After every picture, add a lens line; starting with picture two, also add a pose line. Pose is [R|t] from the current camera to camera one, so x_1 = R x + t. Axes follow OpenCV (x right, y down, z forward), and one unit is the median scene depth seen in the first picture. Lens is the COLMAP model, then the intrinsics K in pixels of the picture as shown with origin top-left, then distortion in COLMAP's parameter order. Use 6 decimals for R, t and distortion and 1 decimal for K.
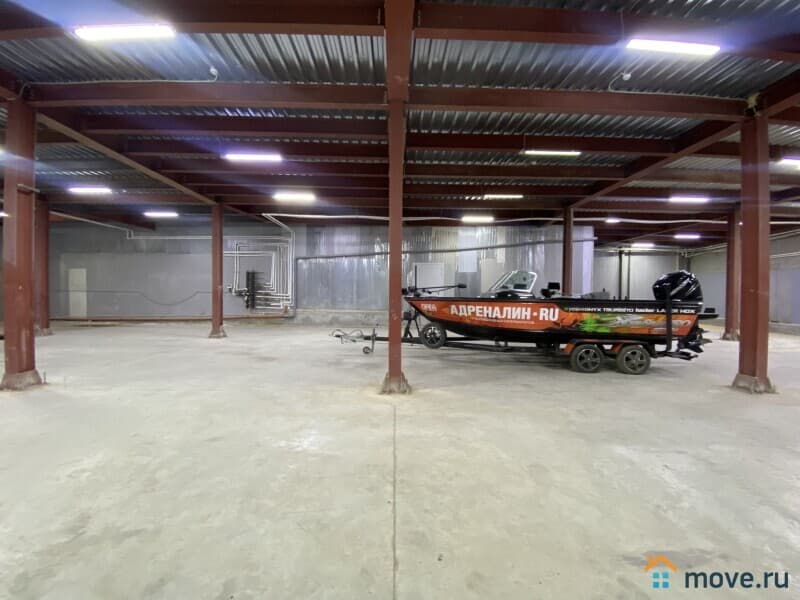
lens RADIAL K [[326.9, 0, 402.6], [0, 326.9, 301.0], [0, 0, 1]] dist [0.011654, -0.013892]
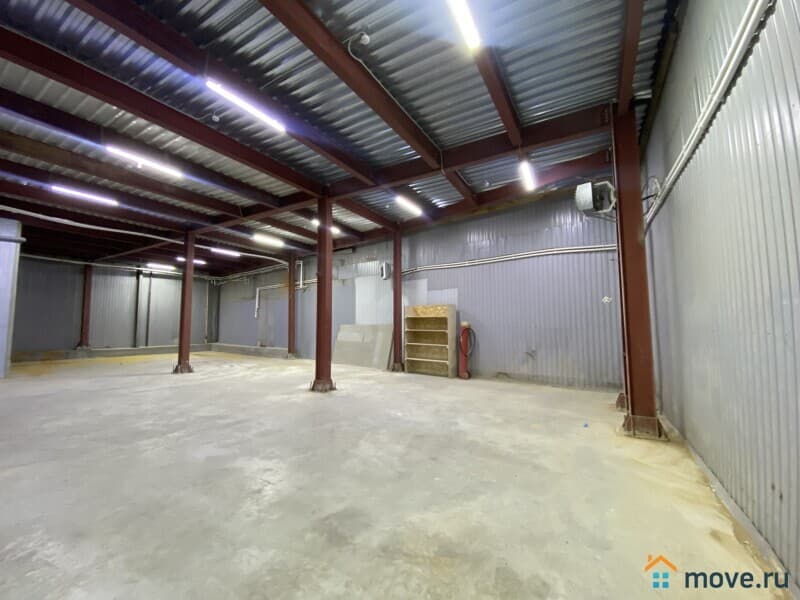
lens RADIAL K [[326.9, 0, 402.5], [0, 326.9, 286.7], [0, 0, 1]] dist [0.011654, -0.013892]
pose [[0.514686, 0.082068, 0.853442, 0.800805], [0.031069, 0.992969, -0.114222, 0.009010], [-0.856816, 0.085304, 0.508517, 0.010710]]
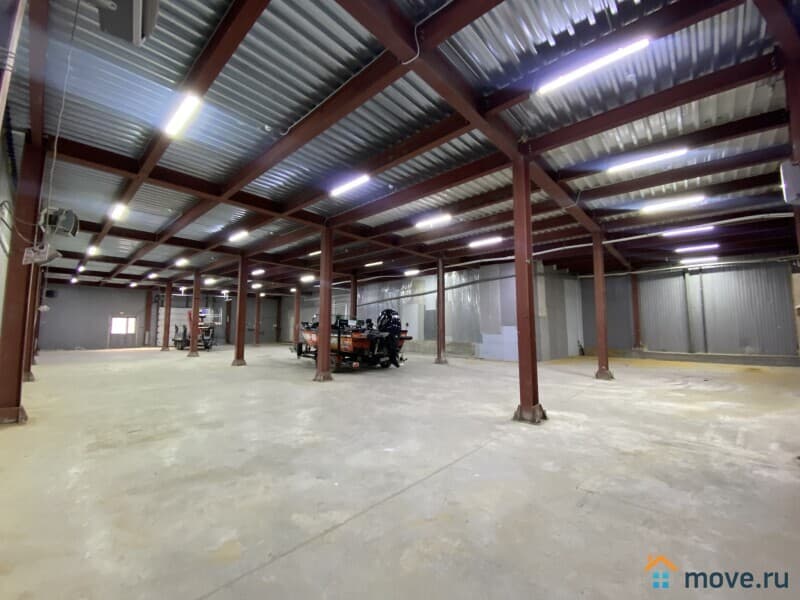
lens RADIAL K [[326.9, 0, 405.3], [0, 326.9, 289.5], [0, 0, 1]] dist [0.011654, -0.013892]
pose [[0.724272, -0.089045, -0.683740, 1.886240], [-0.009252, 0.990282, -0.138767, 0.018500], [0.689452, 0.106831, 0.716410, 0.009425]]
